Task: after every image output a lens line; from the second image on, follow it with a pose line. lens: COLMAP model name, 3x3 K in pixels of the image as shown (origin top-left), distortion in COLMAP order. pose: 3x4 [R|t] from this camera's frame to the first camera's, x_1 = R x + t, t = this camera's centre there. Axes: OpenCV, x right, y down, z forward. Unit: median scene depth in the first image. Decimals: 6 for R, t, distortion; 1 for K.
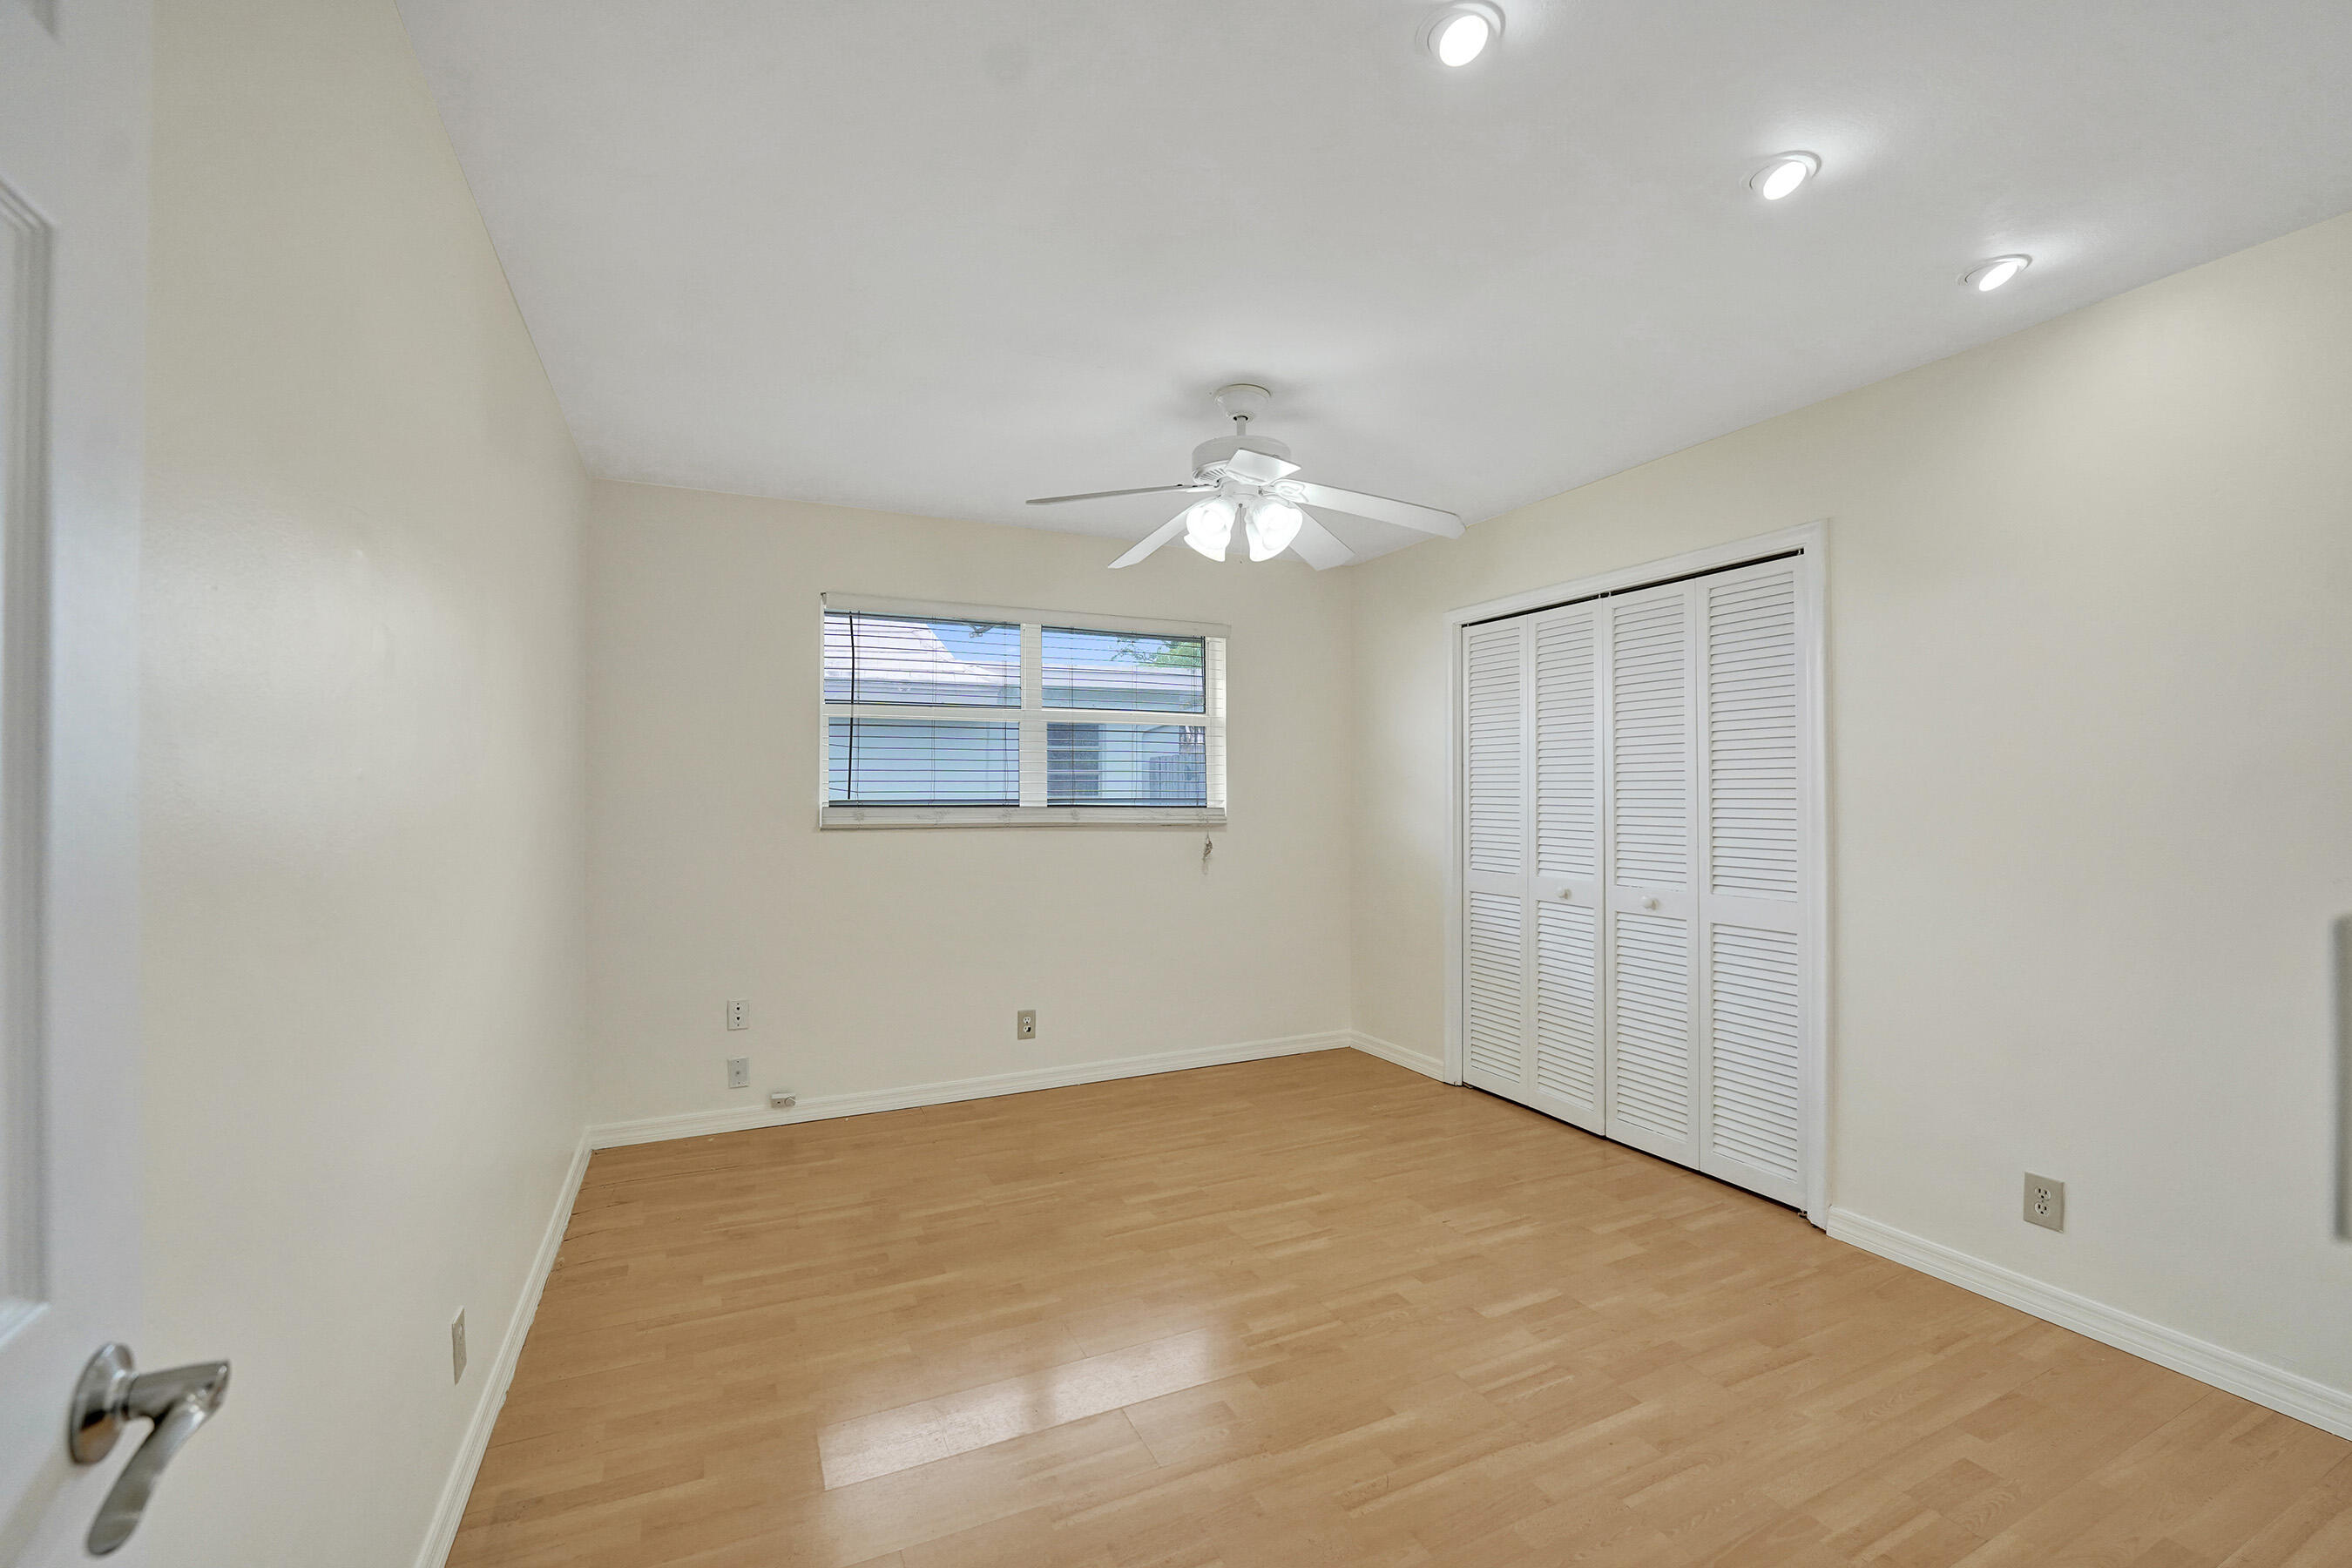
lens RADIAL K [[979.4, 0, 1193.9], [0, 979.4, 790.6], [0, 0, 1]] dist [-0.018005, 0.003680]
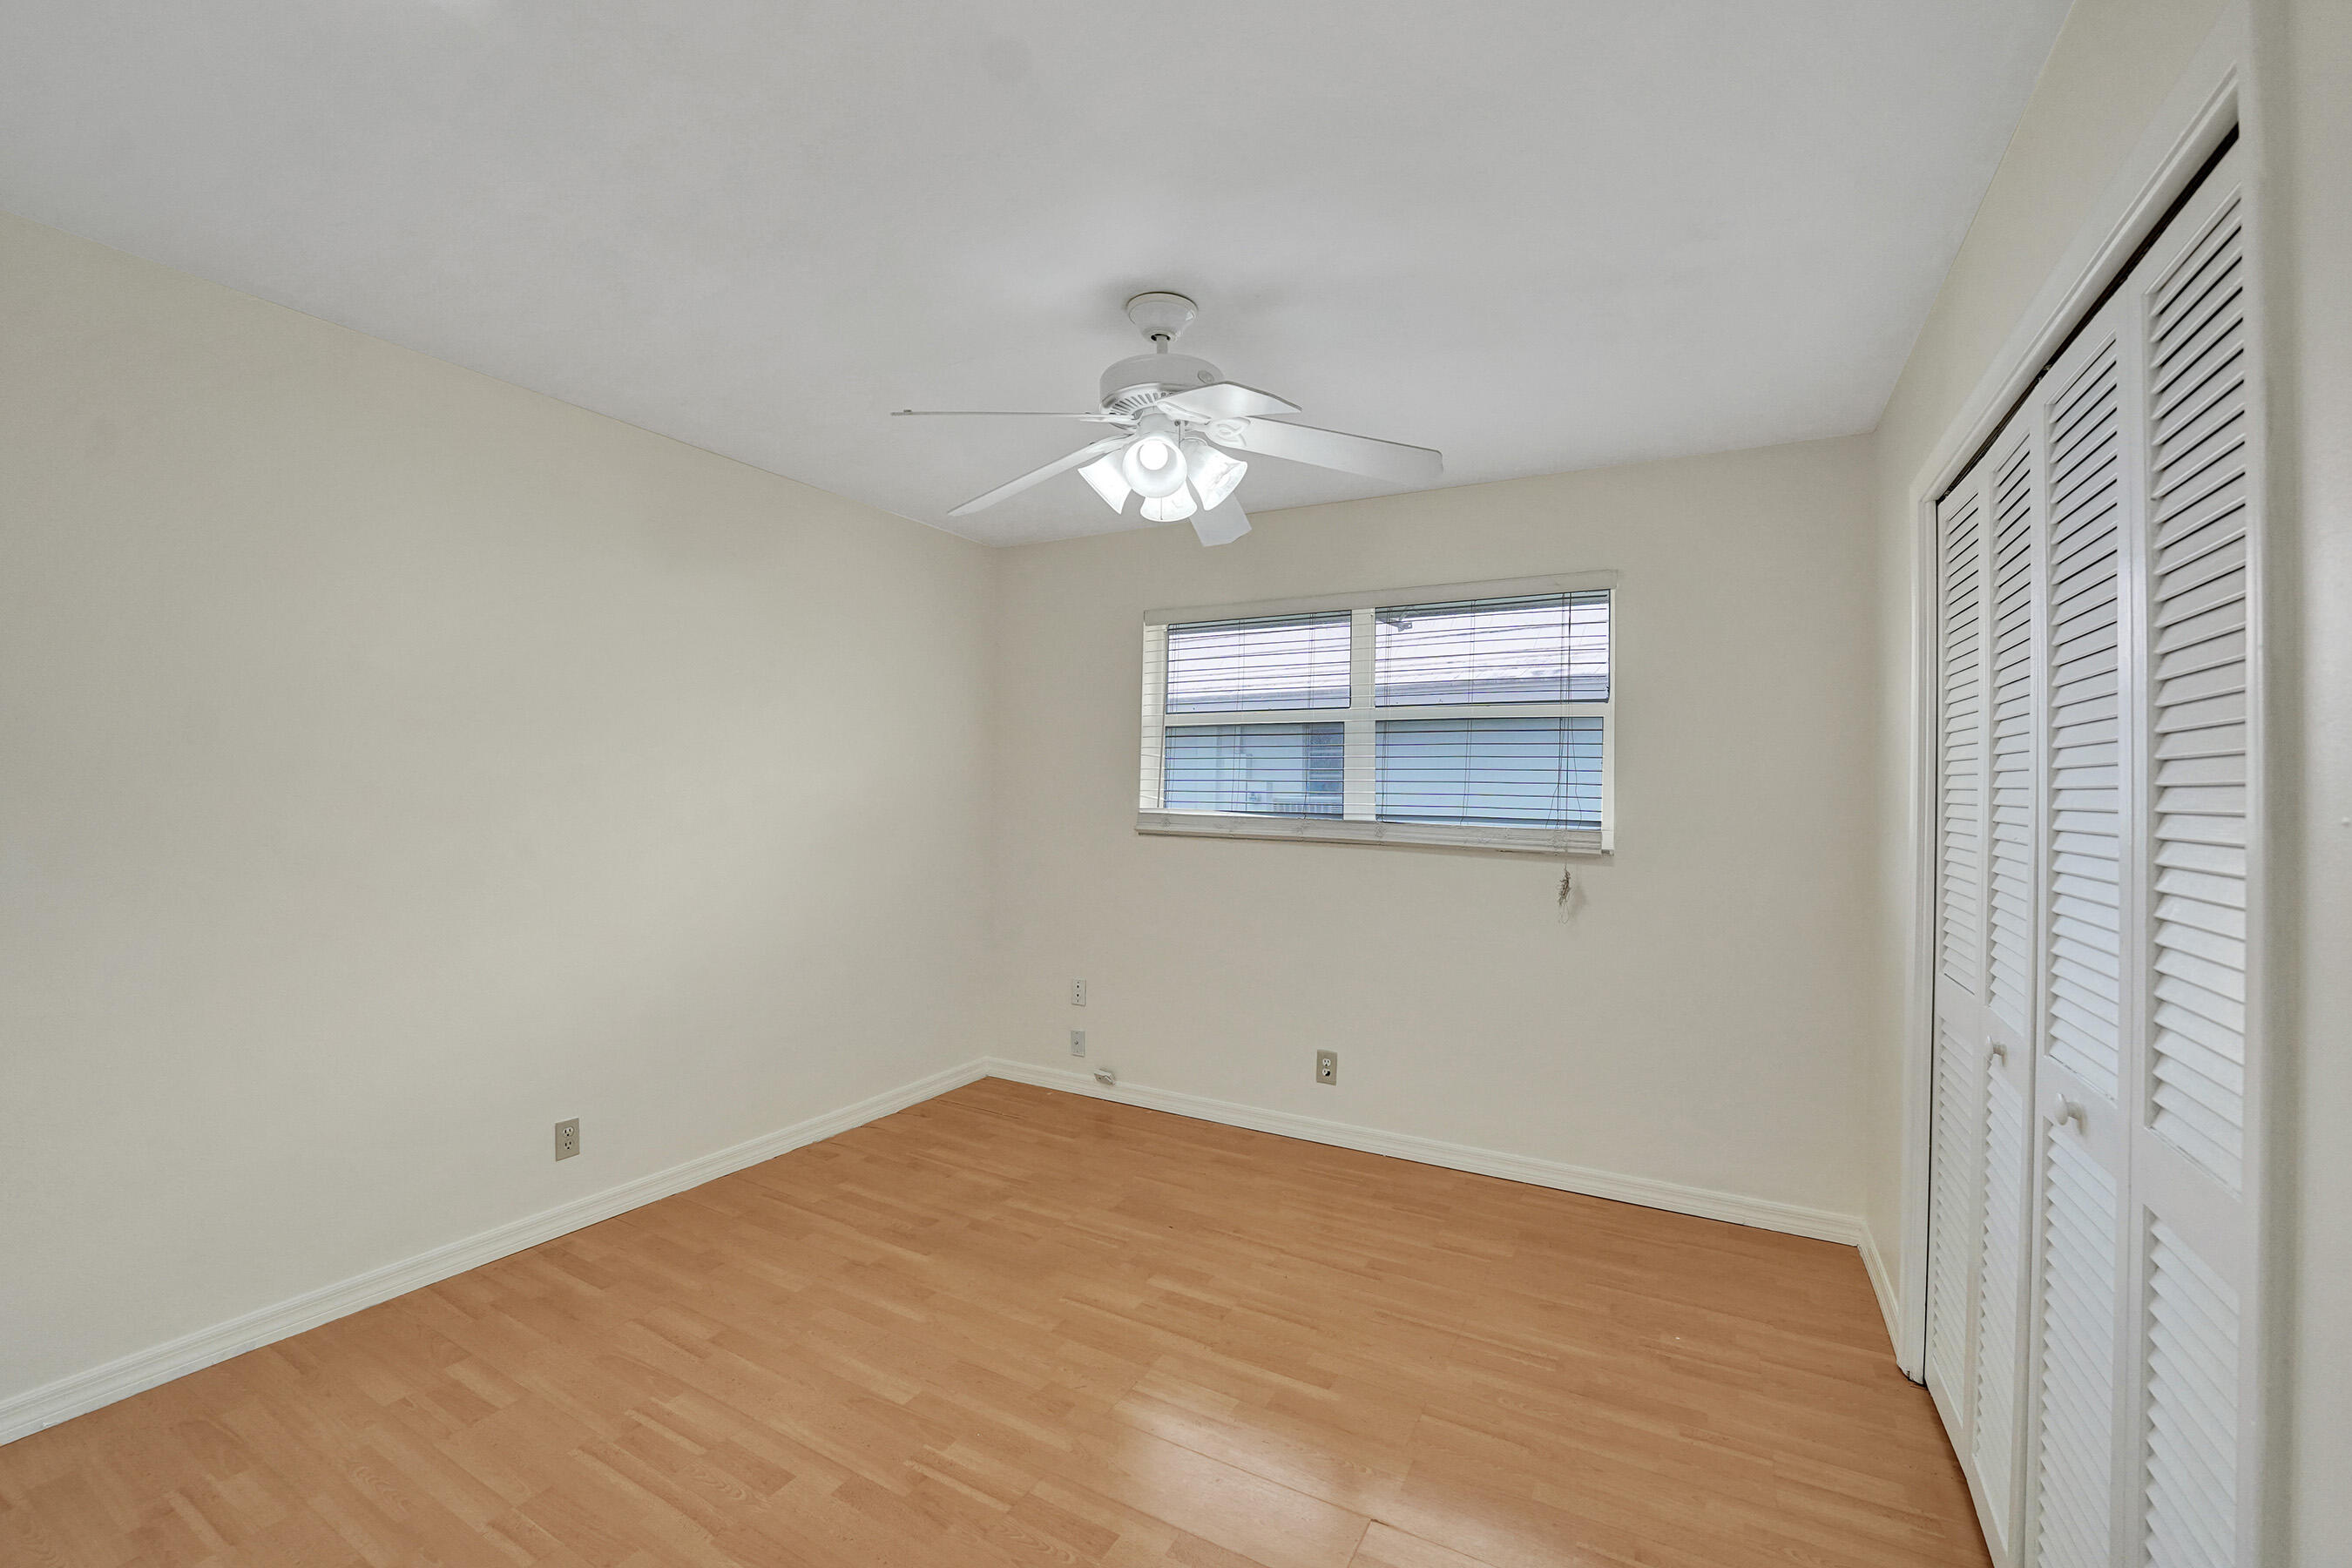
lens RADIAL K [[979.4, 0, 1167.3], [0, 979.4, 779.1], [0, 0, 1]] dist [-0.018005, 0.003680]
pose [[0.568754, -0.000968, -0.822507, 0.581903], [-0.019172, 0.999712, -0.014434, -0.006497], [0.822285, 0.023978, 0.568571, 0.462794]]
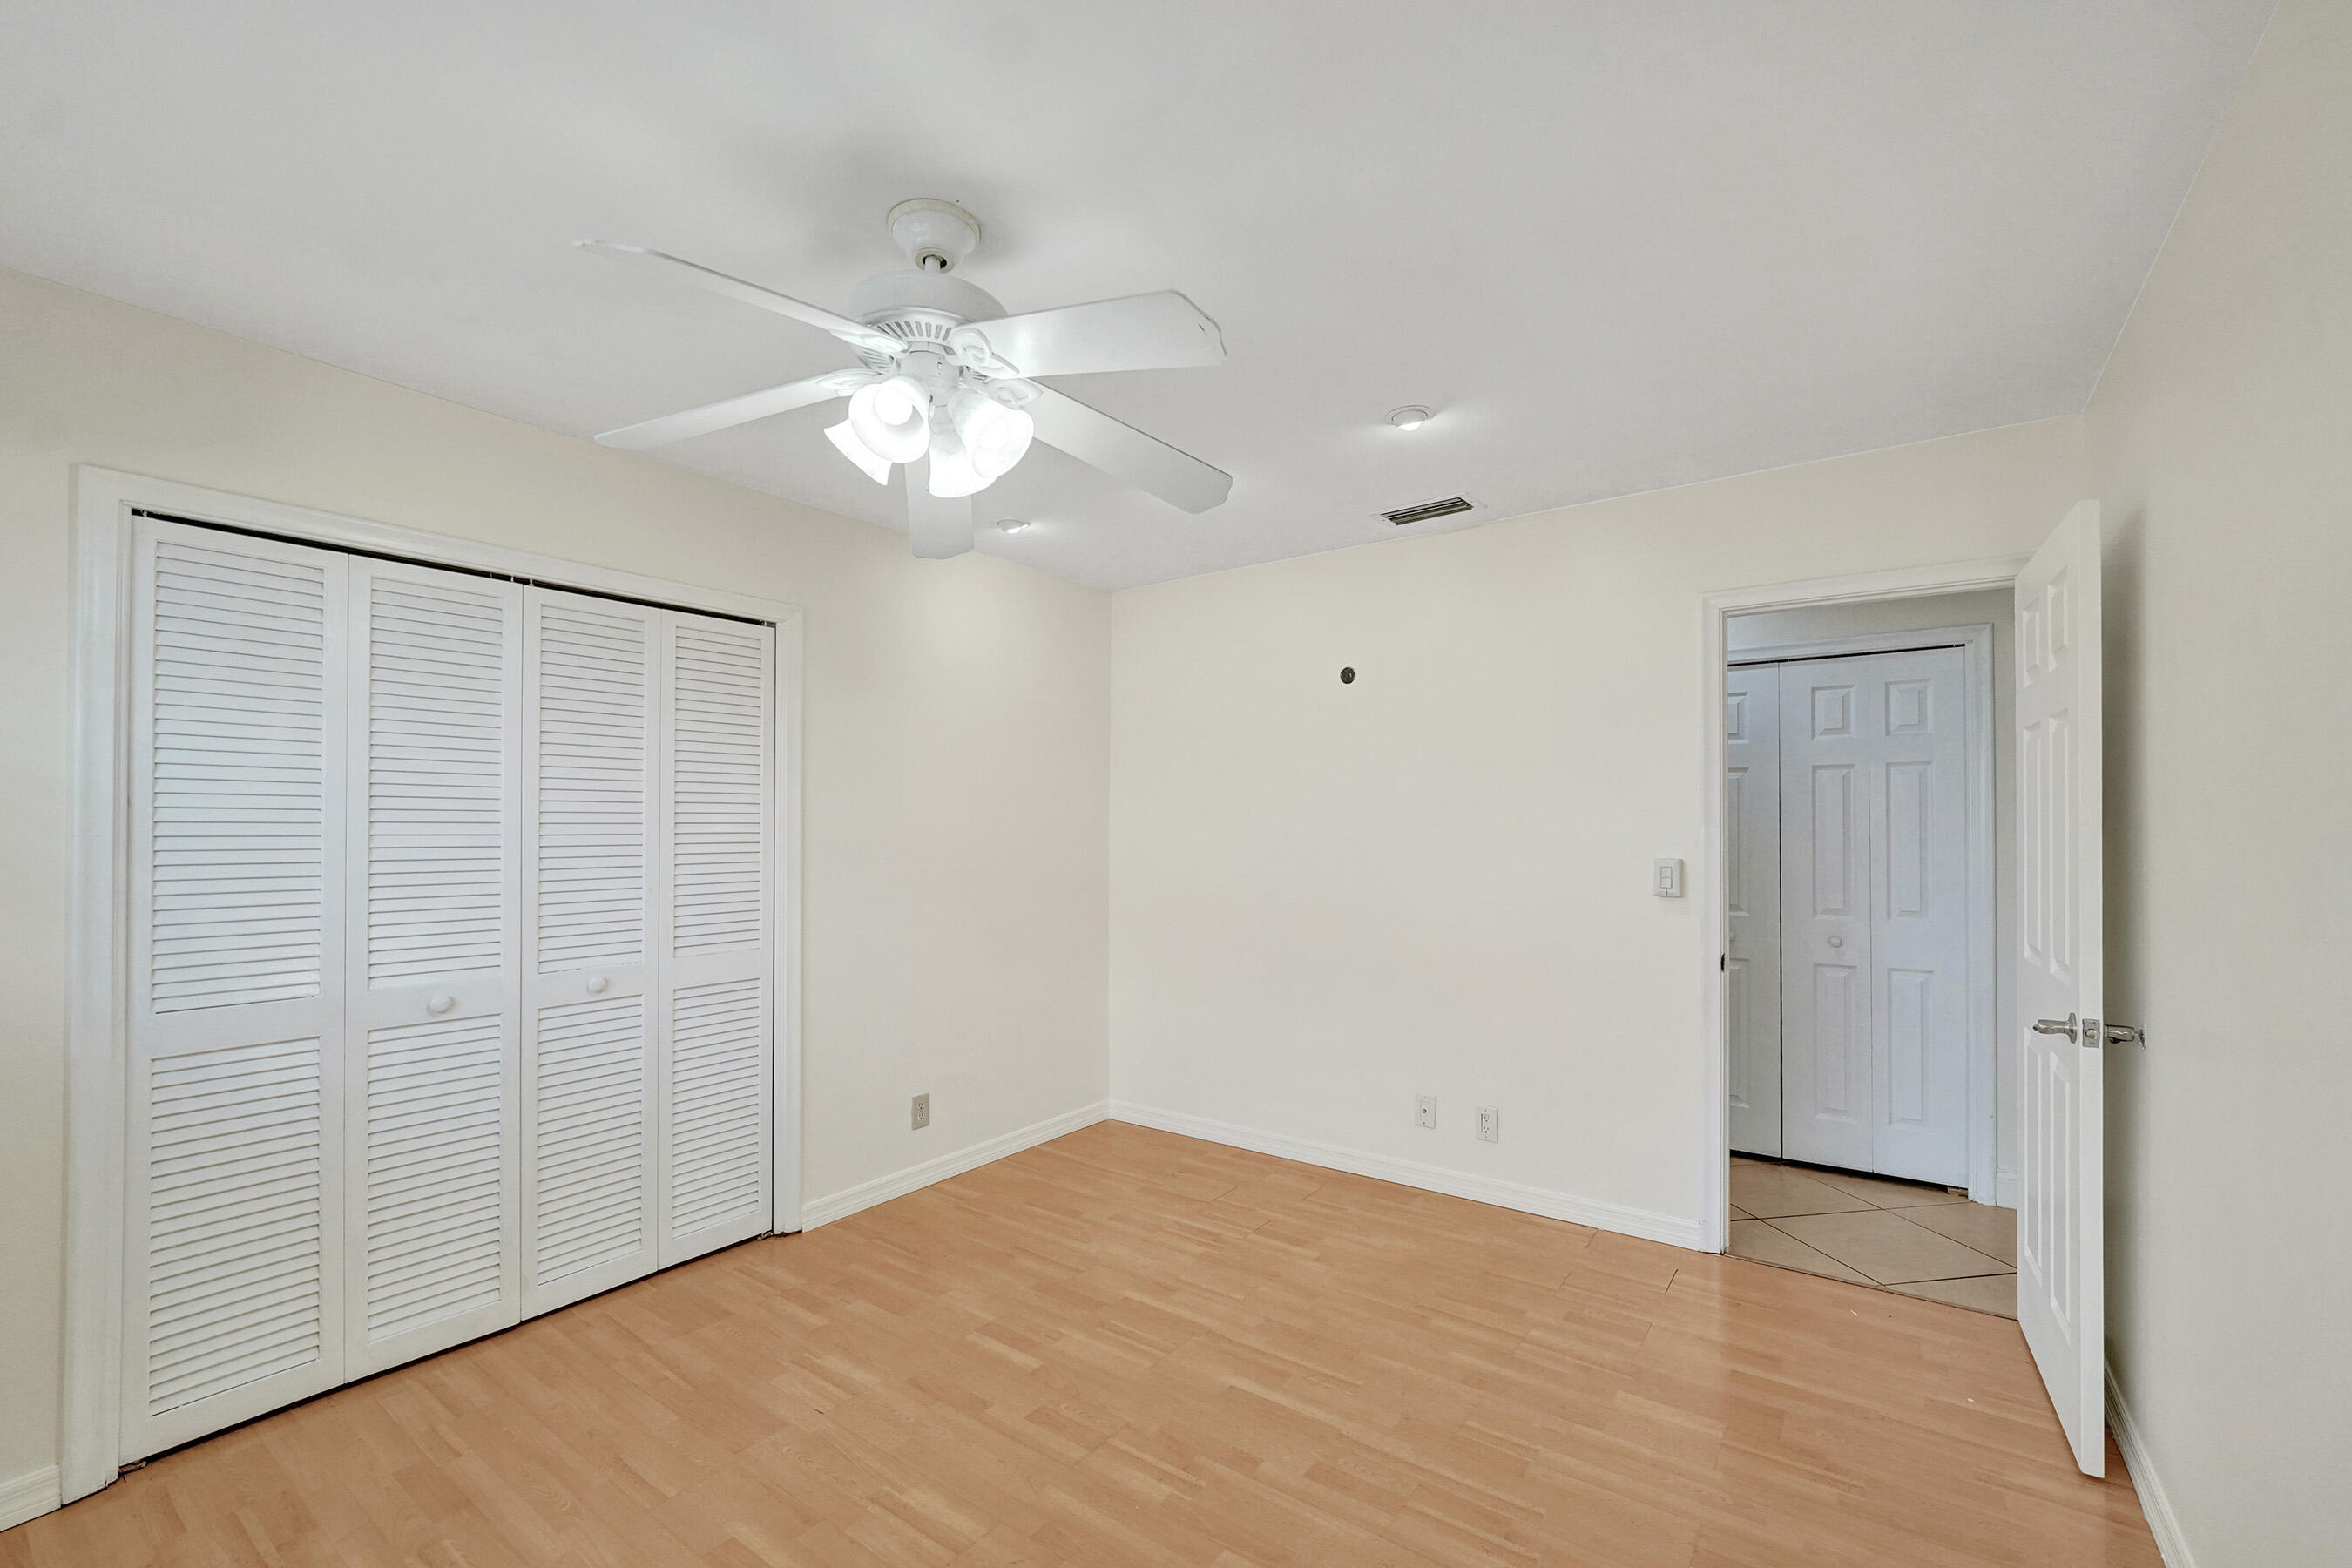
lens RADIAL K [[979.4, 0, 1163.2], [0, 979.4, 825.5], [0, 0, 1]] dist [-0.018005, 0.003680]
pose [[-0.456046, 0.009049, 0.889910, -0.467632], [0.008061, 0.999949, -0.006037, -0.008588], [-0.889920, 0.004420, -0.456096, 0.949091]]
